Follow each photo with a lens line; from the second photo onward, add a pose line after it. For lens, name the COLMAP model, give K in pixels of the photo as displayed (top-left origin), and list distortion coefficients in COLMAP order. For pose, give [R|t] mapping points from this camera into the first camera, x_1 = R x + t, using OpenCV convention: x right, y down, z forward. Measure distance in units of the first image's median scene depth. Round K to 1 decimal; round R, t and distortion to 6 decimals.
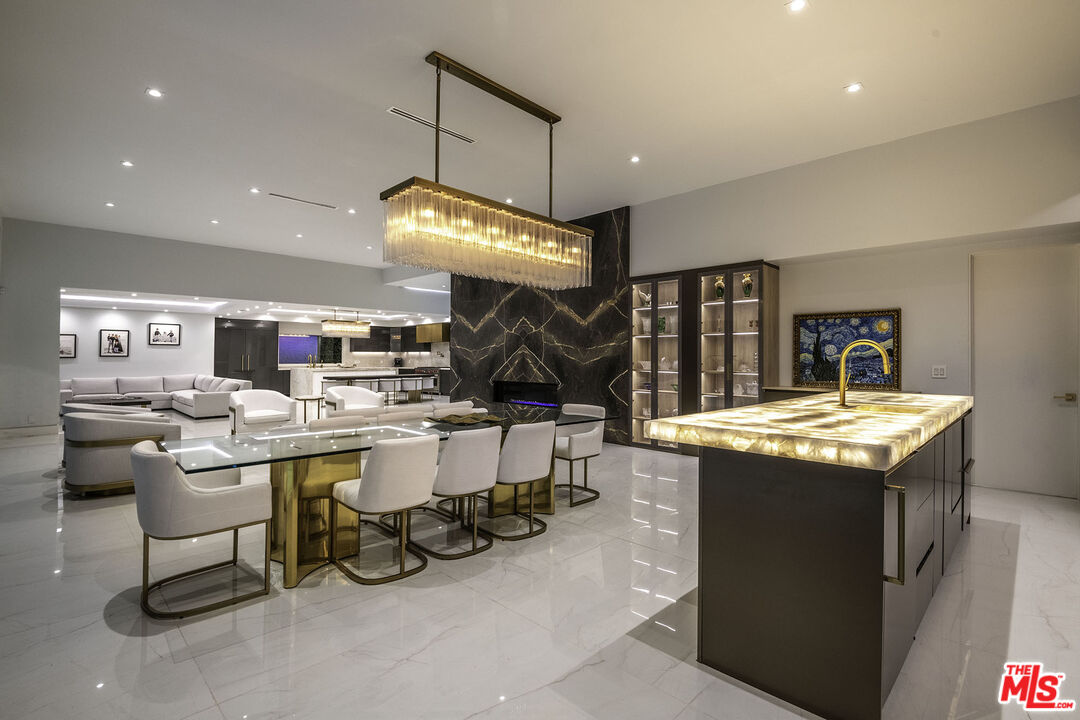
lens RADIAL K [[494.4, 0, 544.4], [0, 494.4, 359.5], [0, 0, 1]] dist [0.024712, -0.004573]
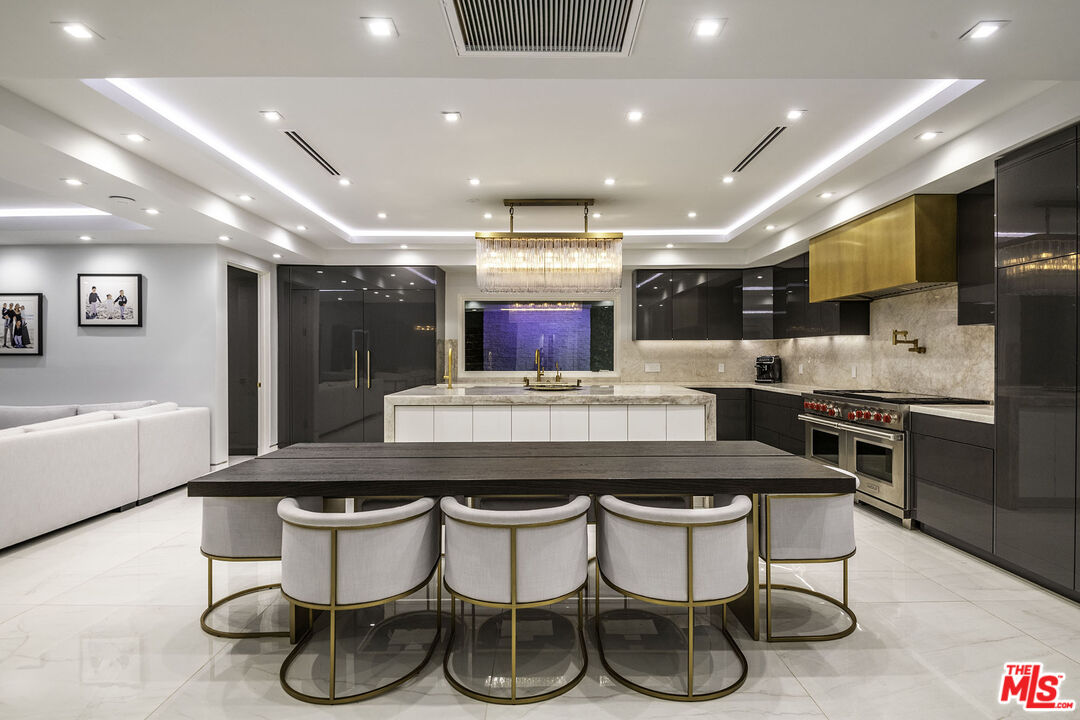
lens RADIAL K [[588.6, 0, 538.8], [0, 588.6, 356.6], [0, 0, 1]] dist [-0.003013, -0.000525]
pose [[0.701766, -0.001017, -0.712407, -0.132116], [0.000220, 0.999999, -0.001211, -0.003119], [0.712407, 0.000693, 0.701766, 0.671101]]
